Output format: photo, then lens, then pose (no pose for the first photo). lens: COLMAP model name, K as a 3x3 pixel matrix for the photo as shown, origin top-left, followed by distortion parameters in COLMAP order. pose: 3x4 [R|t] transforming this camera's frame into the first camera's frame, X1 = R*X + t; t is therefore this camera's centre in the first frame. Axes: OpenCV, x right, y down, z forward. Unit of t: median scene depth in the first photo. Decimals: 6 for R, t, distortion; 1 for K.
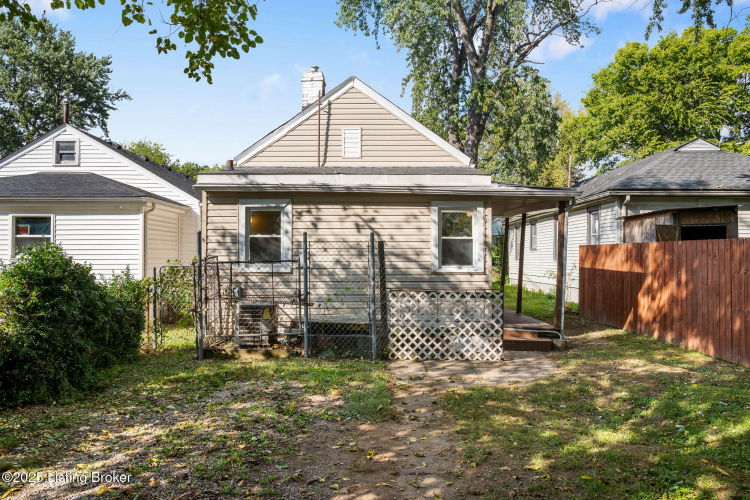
lens RADIAL K [[565.3, 0, 357.7], [0, 565.3, 255.2], [0, 0, 1]] dist [0.017478, 0.005007]
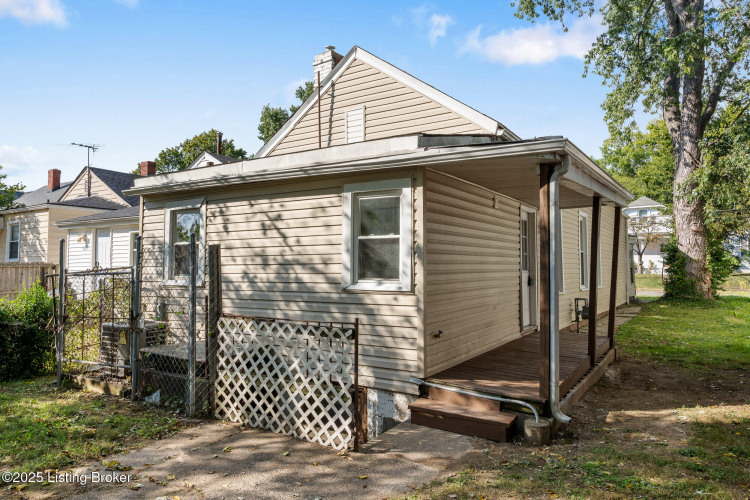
lens RADIAL K [[493.9, 0, 372.5], [0, 493.9, 243.1], [0, 0, 1]] dist [0.016339, -0.000468]
pose [[0.851715, -0.029139, -0.523195, 0.470640], [0.006525, 0.998965, -0.045015, 0.001440], [0.523965, 0.034926, 0.851023, 0.513947]]
